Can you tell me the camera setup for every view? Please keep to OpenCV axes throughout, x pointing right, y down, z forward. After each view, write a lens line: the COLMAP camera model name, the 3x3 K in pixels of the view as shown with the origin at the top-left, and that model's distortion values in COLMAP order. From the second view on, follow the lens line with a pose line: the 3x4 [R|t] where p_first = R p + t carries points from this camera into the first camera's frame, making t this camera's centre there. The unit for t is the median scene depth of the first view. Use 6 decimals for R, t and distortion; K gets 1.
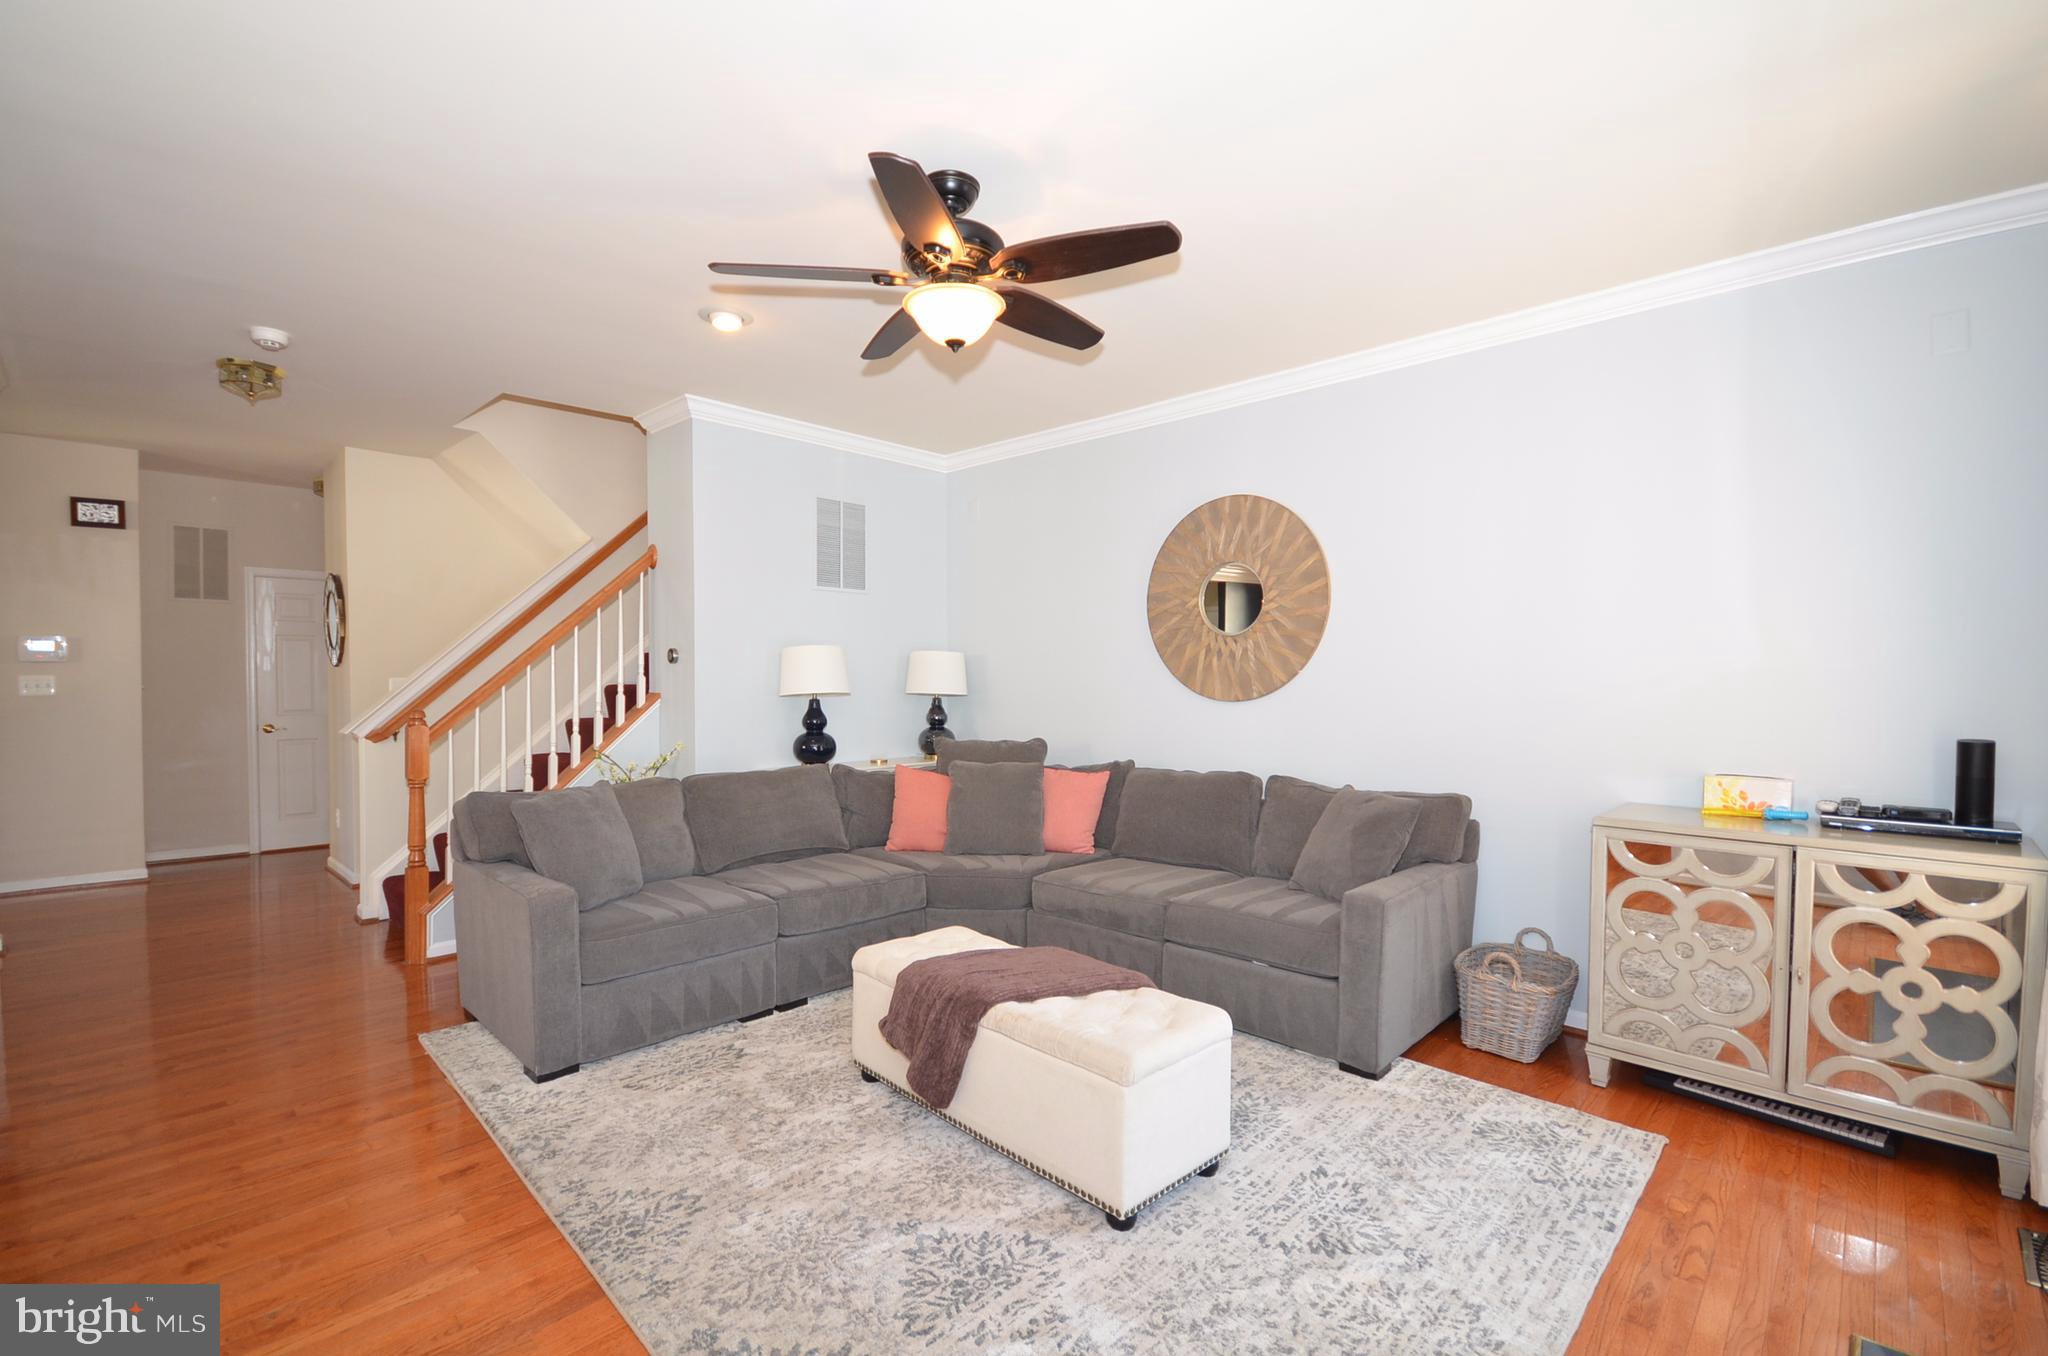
lens RADIAL K [[898.2, 0, 1028.3], [0, 898.2, 689.5], [0, 0, 1]] dist [-0.001357, -0.004879]
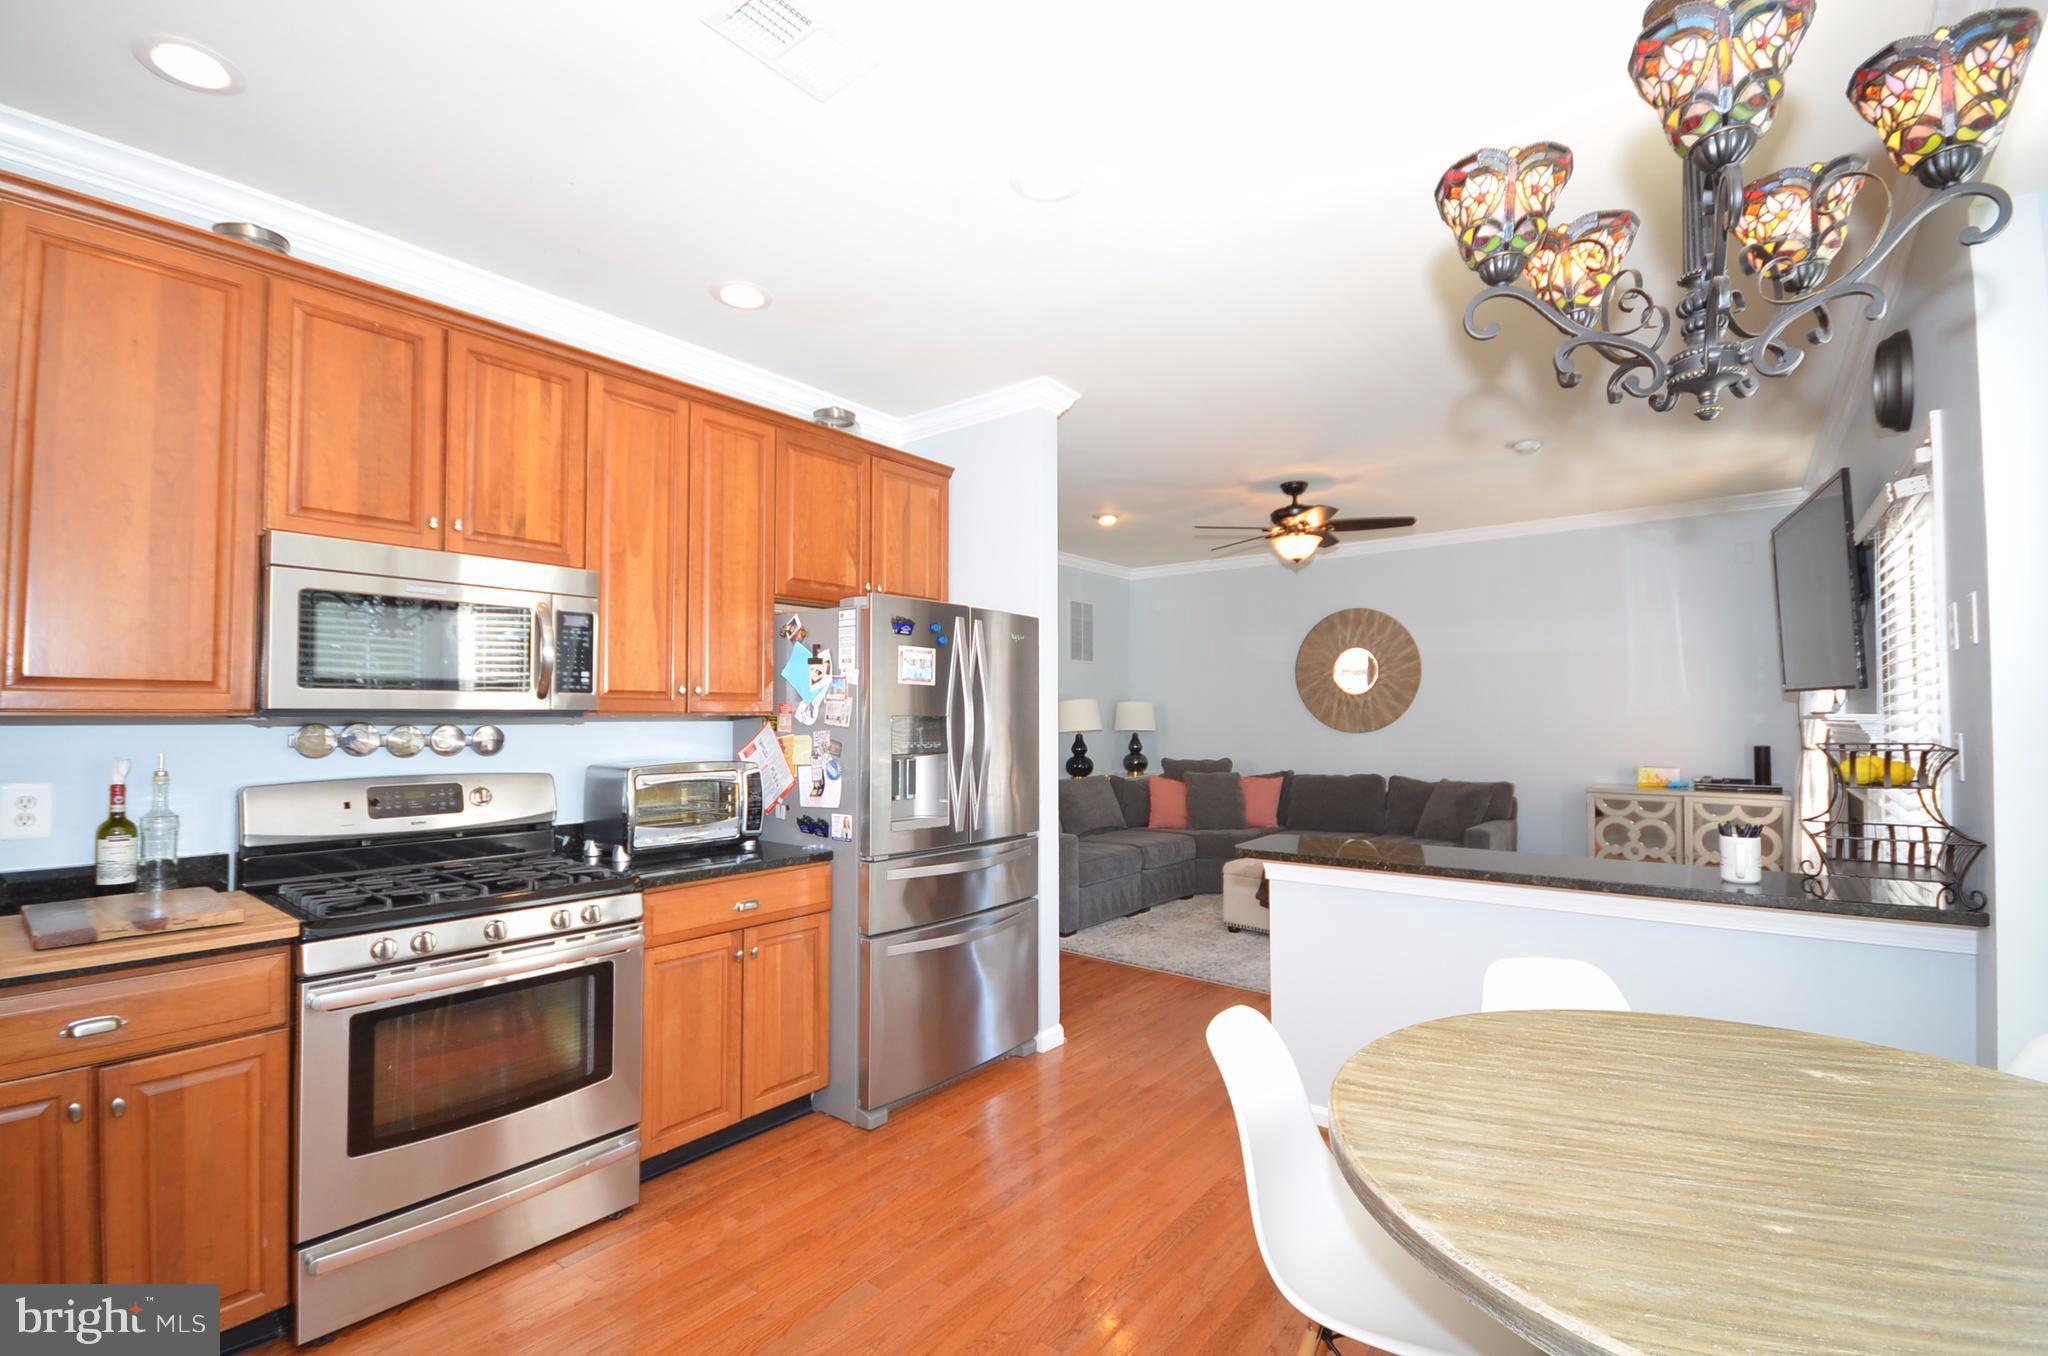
lens RADIAL K [[898.2, 0, 1027.1], [0, 898.2, 689.6], [0, 0, 1]] dist [-0.001357, -0.004879]
pose [[0.996154, -0.002731, 0.087575, -0.542873], [0.006855, 0.998880, -0.046821, 0.006984], [-0.087350, 0.047241, 0.995057, -0.611771]]
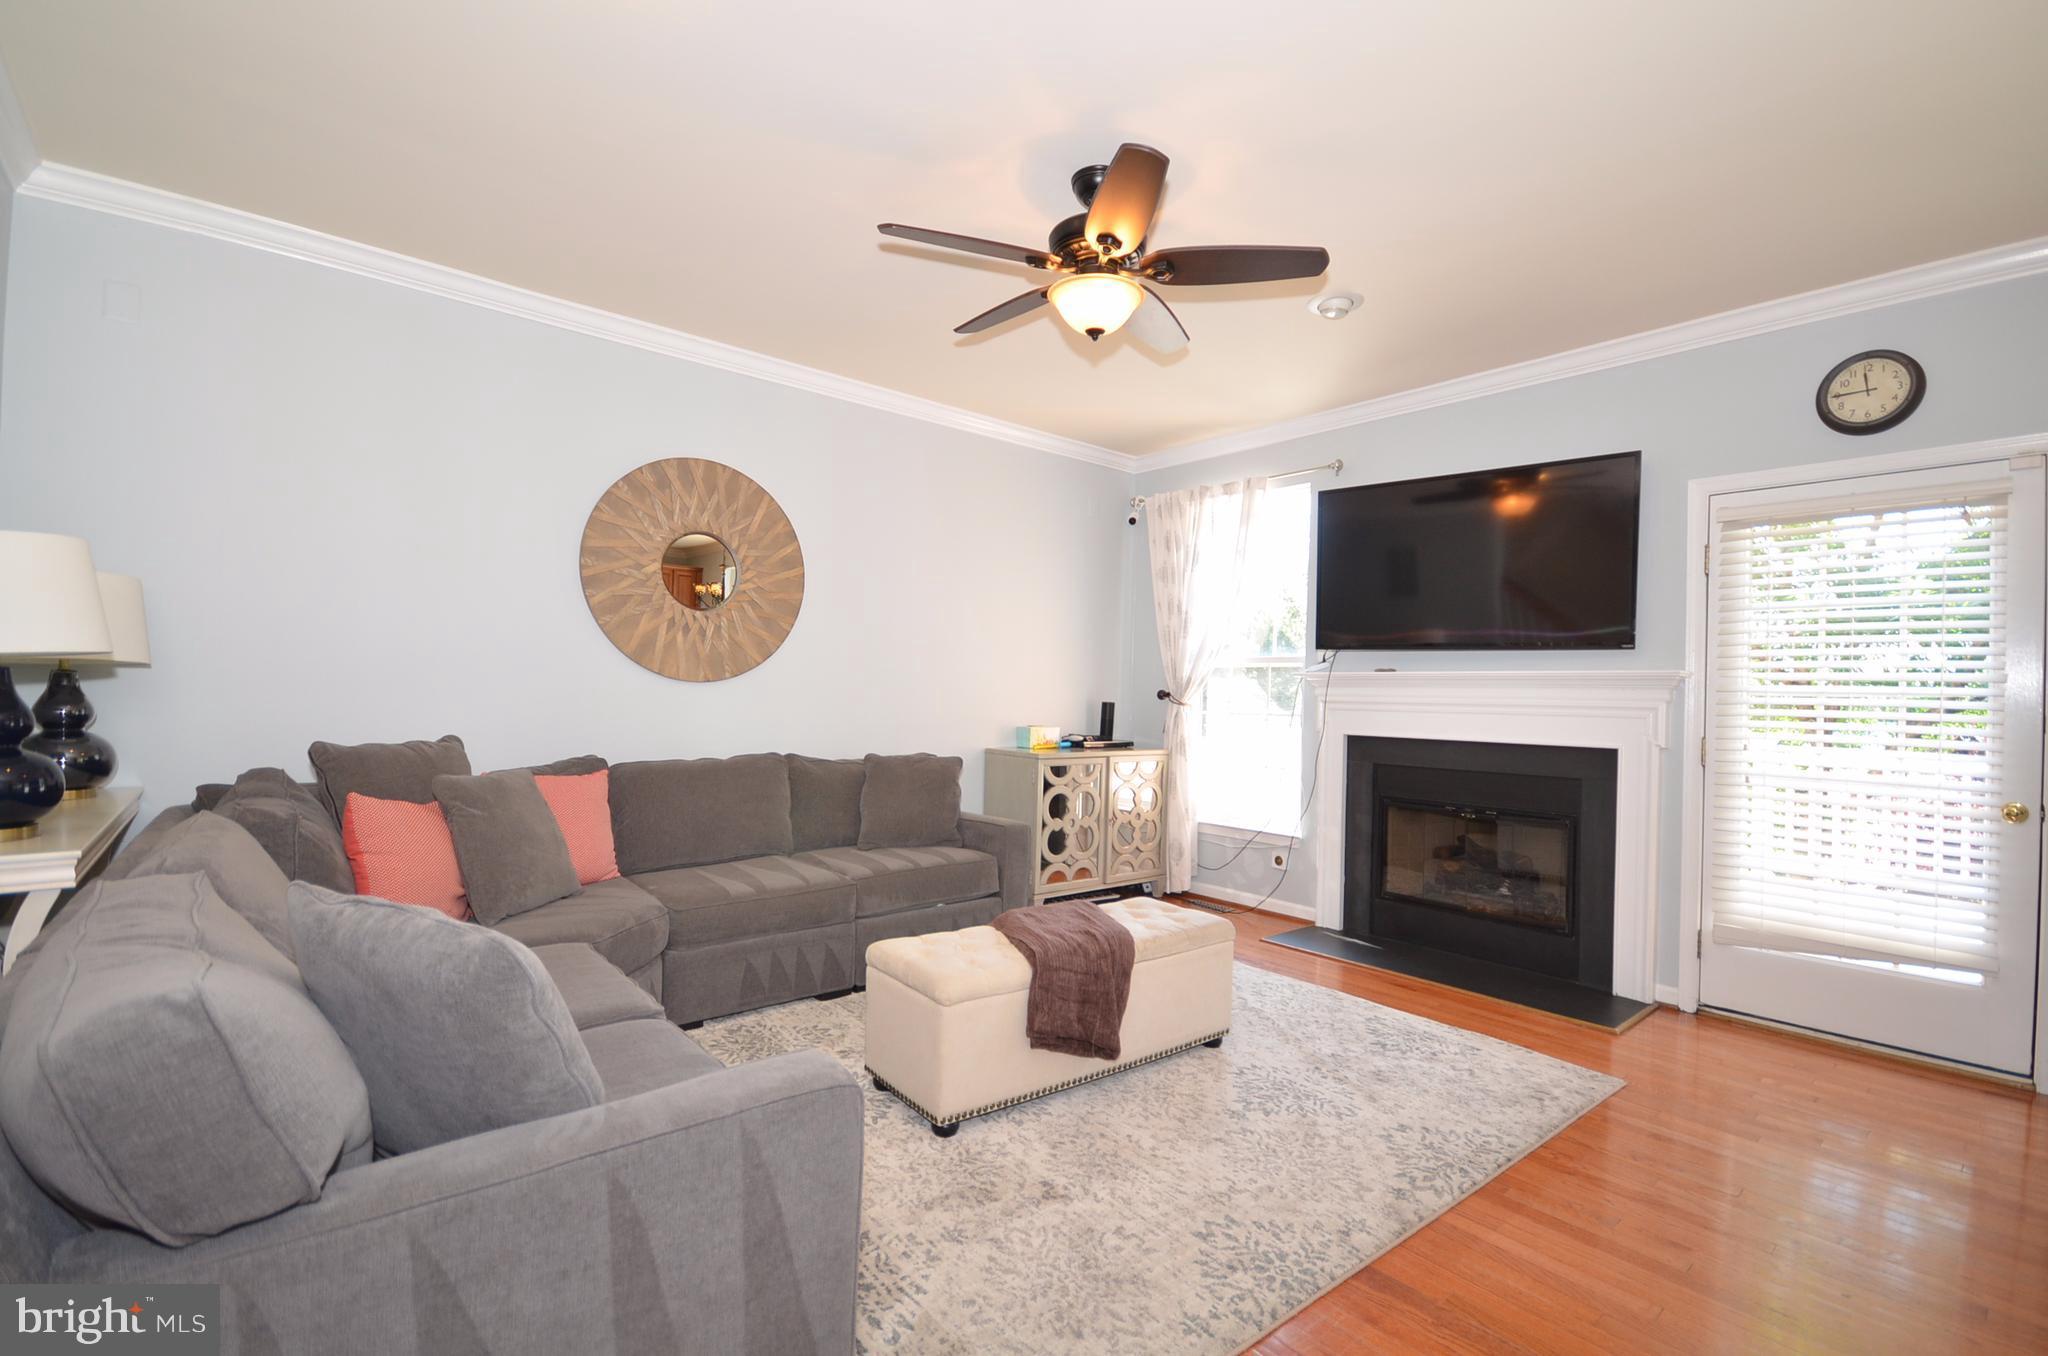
lens RADIAL K [[898.2, 0, 1039.5], [0, 898.2, 693.5], [0, 0, 1]] dist [-0.001357, -0.004879]
pose [[0.099427, -0.003847, 0.995037, -0.692573], [-0.010172, 0.999936, 0.004882, 0.017839], [-0.994993, -0.010607, 0.099381, 0.588105]]
